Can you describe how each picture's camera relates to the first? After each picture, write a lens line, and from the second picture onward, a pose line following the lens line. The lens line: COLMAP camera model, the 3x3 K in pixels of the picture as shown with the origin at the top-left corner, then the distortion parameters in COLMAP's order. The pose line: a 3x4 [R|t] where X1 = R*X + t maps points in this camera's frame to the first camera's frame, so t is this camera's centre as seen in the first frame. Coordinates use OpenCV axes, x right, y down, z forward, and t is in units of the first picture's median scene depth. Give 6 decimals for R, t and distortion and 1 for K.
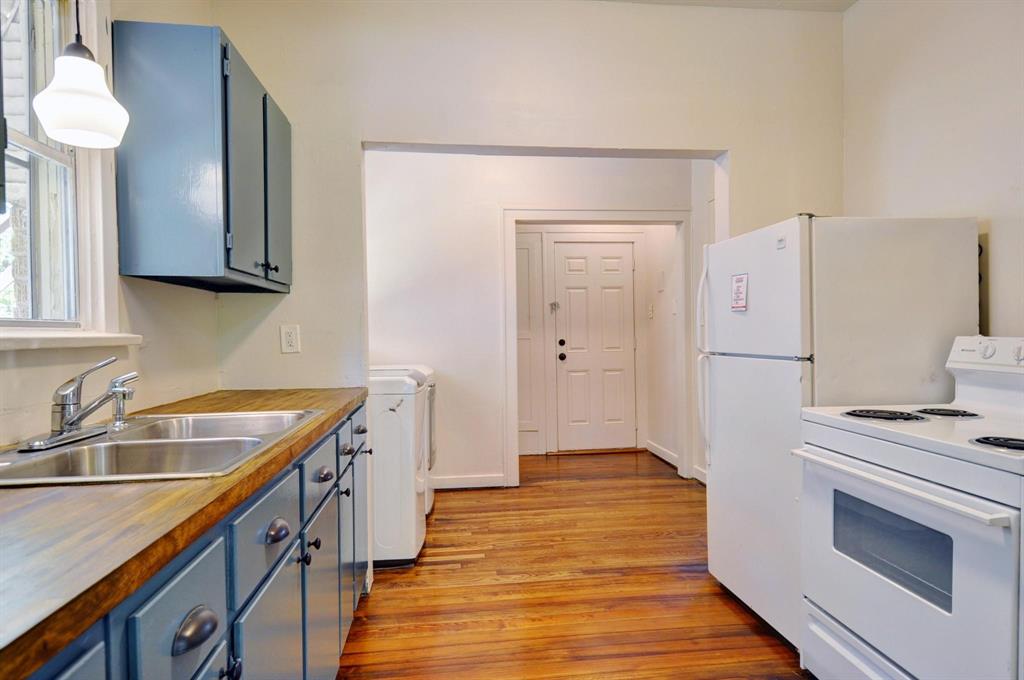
lens RADIAL K [[569.4, 0, 516.9], [0, 569.4, 338.1], [0, 0, 1]] dist [0.025309, -0.001528]
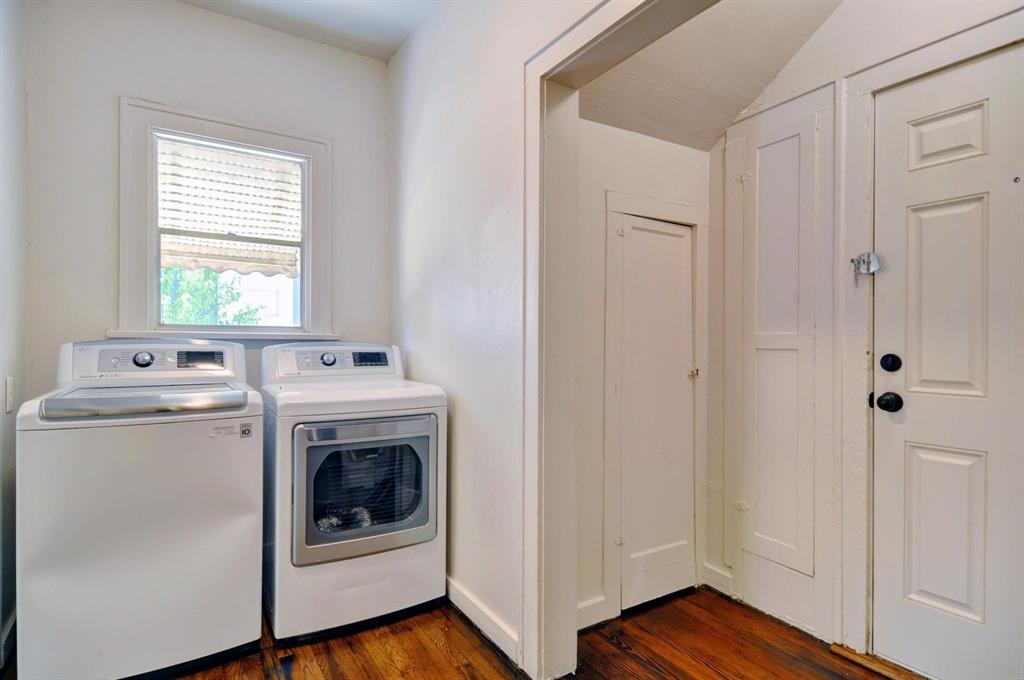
lens RADIAL K [[544.3, 0, 513.1], [0, 544.3, 340.0], [0, 0, 1]] dist [0.007522, 0.000135]
pose [[0.432242, 0.018918, -0.901559, 0.291610], [-0.017080, 0.999772, 0.012790, -0.007075], [0.901596, 0.009871, 0.432467, 0.635799]]
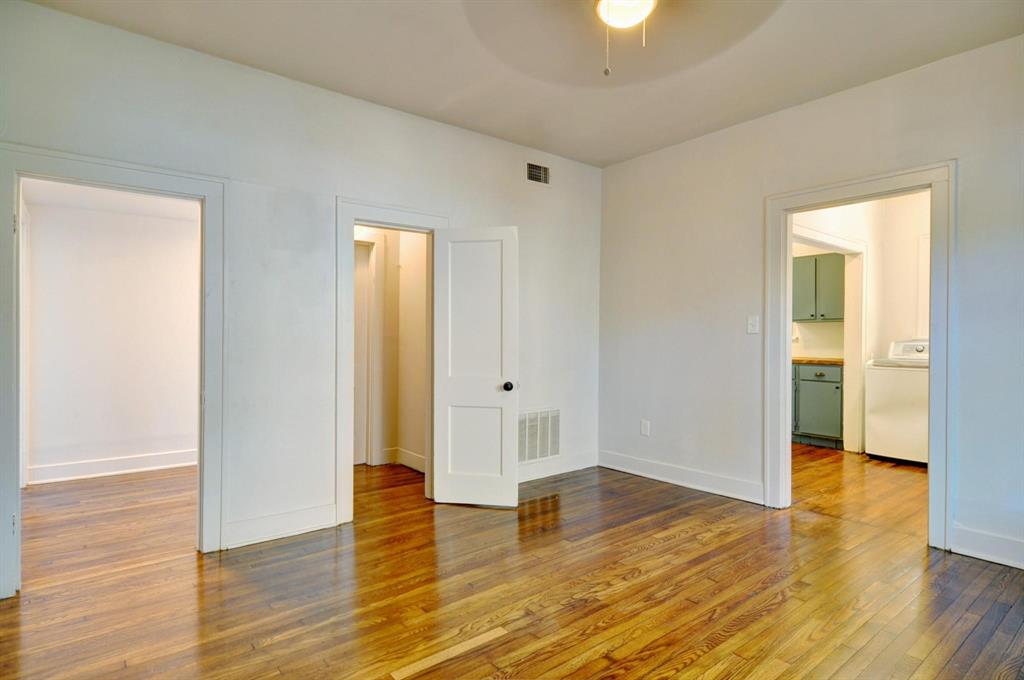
lens RADIAL K [[544.3, 0, 510.5], [0, 544.3, 335.9], [0, 0, 1]] dist [0.007522, 0.000135]
pose [[-0.845239, 0.015907, -0.534151, 0.942583], [0.010326, 0.999856, 0.013435, -0.026056], [0.534288, 0.005840, -0.845282, 0.995113]]
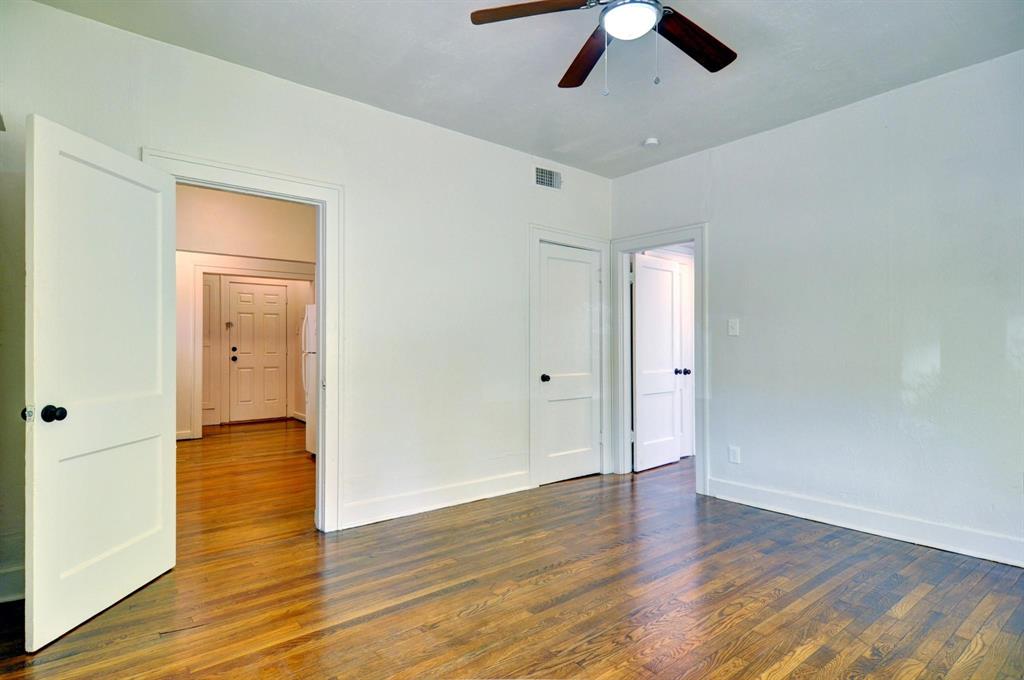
lens RADIAL K [[544.3, 0, 522.7], [0, 544.3, 340.8], [0, 0, 1]] dist [0.007522, 0.000135]
pose [[0.845445, 0.019533, 0.533705, -0.046705], [-0.010847, 0.999753, -0.019406, 0.005567], [-0.533953, 0.010617, 0.845448, -0.633555]]
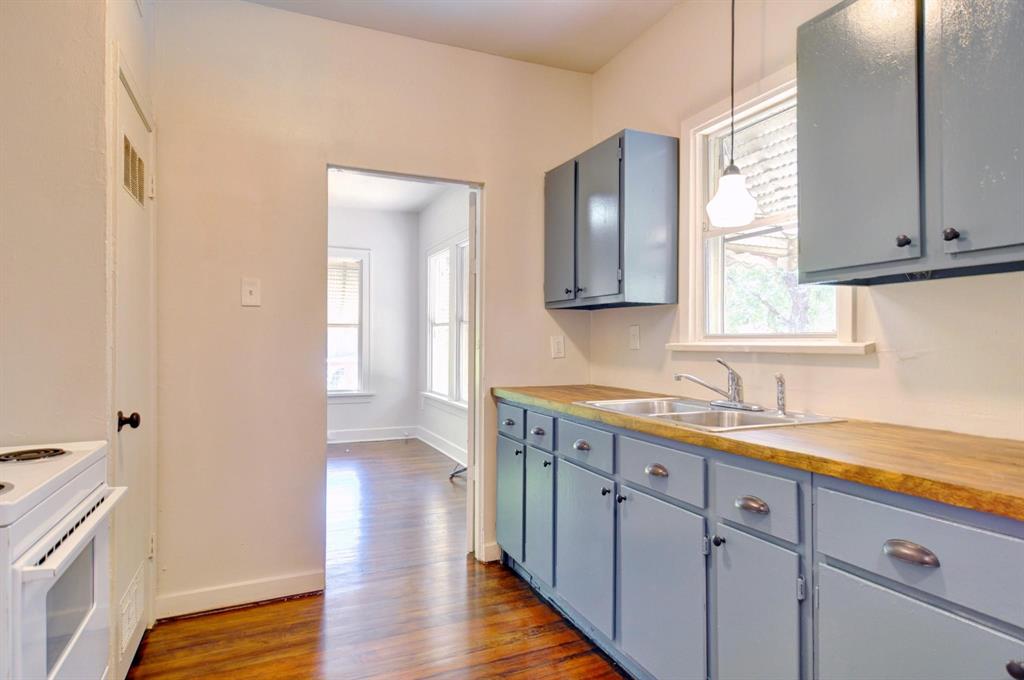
lens RADIAL K [[569.4, 0, 506.5], [0, 569.4, 340.1], [0, 0, 1]] dist [0.025309, -0.001528]
pose [[-0.959436, 0.015154, -0.281519, 0.072961], [0.012316, 0.999854, 0.011847, -0.009628], [0.281658, 0.007899, -0.959482, 0.578431]]
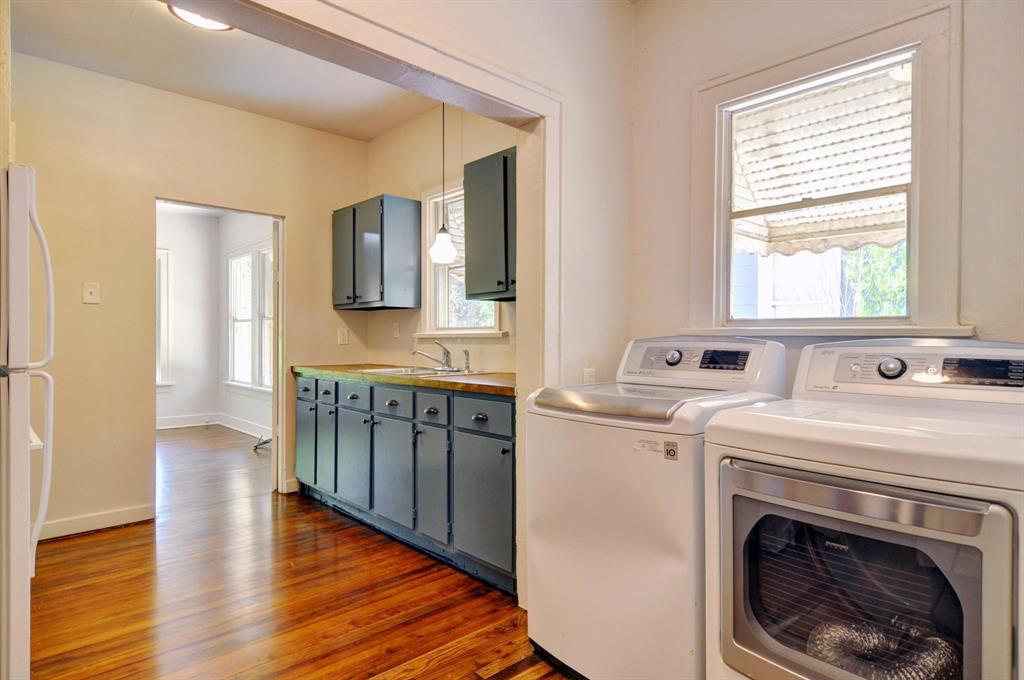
lens RADIAL K [[569.4, 0, 510.6], [0, 569.4, 339.1], [0, 0, 1]] dist [0.025309, -0.001528]
pose [[-0.810533, 0.017023, -0.585446, 0.137239], [0.008792, 0.999819, 0.016900, -0.003837], [0.585627, 0.008551, -0.810535, 0.819522]]
